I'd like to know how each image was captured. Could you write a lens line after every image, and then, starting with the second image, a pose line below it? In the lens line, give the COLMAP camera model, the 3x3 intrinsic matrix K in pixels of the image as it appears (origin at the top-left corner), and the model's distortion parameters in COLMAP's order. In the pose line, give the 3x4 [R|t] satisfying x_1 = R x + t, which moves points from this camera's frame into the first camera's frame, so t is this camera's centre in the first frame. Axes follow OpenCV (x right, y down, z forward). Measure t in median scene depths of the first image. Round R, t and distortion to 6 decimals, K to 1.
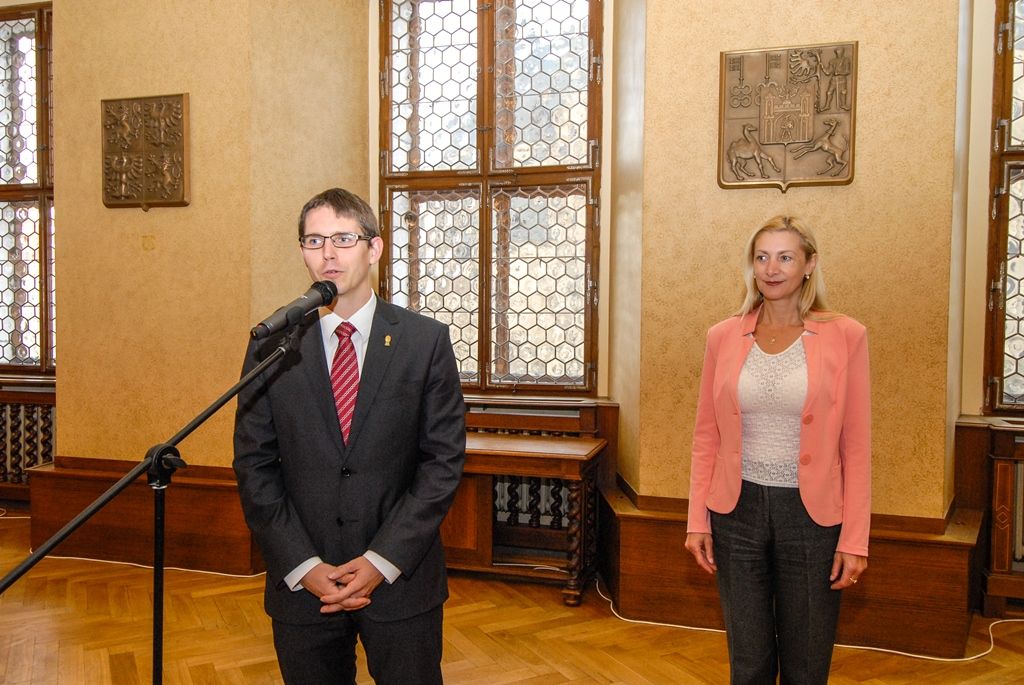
lens RADIAL K [[827.4, 0, 488.2], [0, 827.4, 351.8], [0, 0, 1]] dist [0.014180, -0.007302]
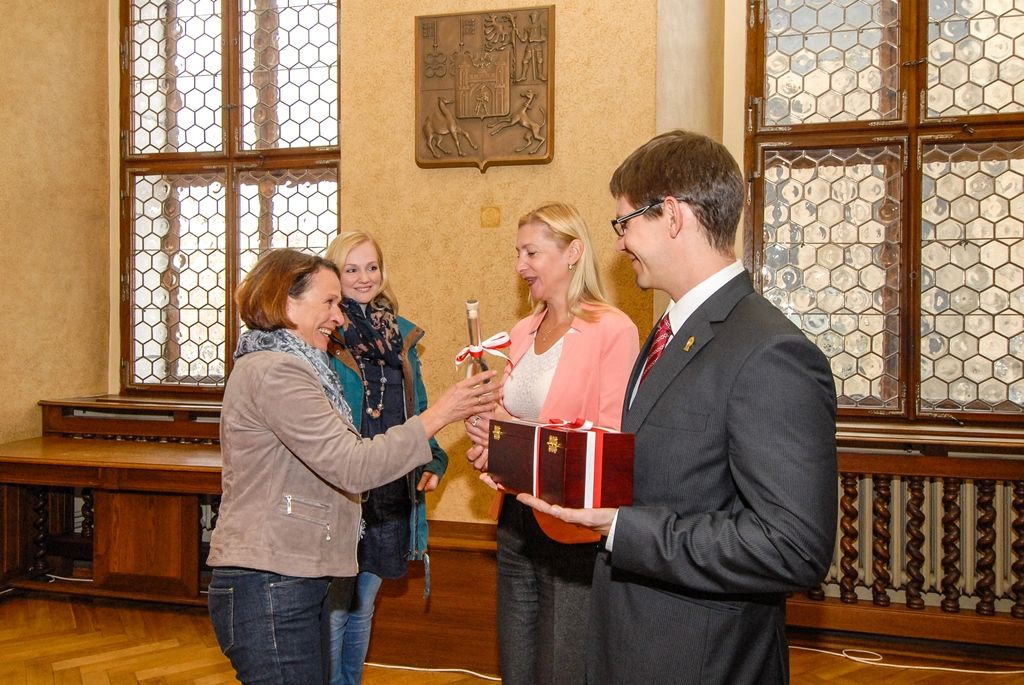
lens RADIAL K [[860.4, 0, 516.2], [0, 860.4, 351.8], [0, 0, 1]] dist [0.003574, -0.018036]
pose [[0.999543, -0.000322, 0.030235, 0.362199], [0.000713, 0.999916, -0.012927, 0.014906], [-0.030229, 0.012943, 0.999459, 0.067750]]
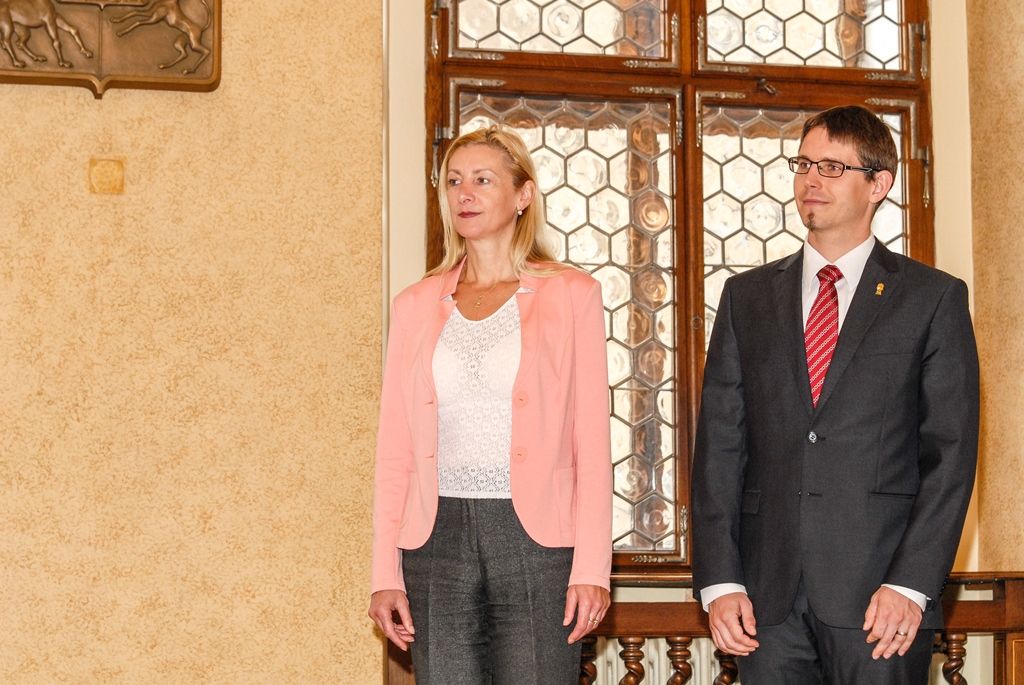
lens RADIAL K [[3724.9, 0, 512.1], [0, 3724.9, 342.8], [0, 0, 1]] dist [-0.767028, 0.000000]
pose [[0.824849, 0.048421, 0.563276, -0.693415], [0.029921, 0.991190, -0.129022, 0.253994], [-0.564561, 0.123278, 0.816133, -0.959414]]
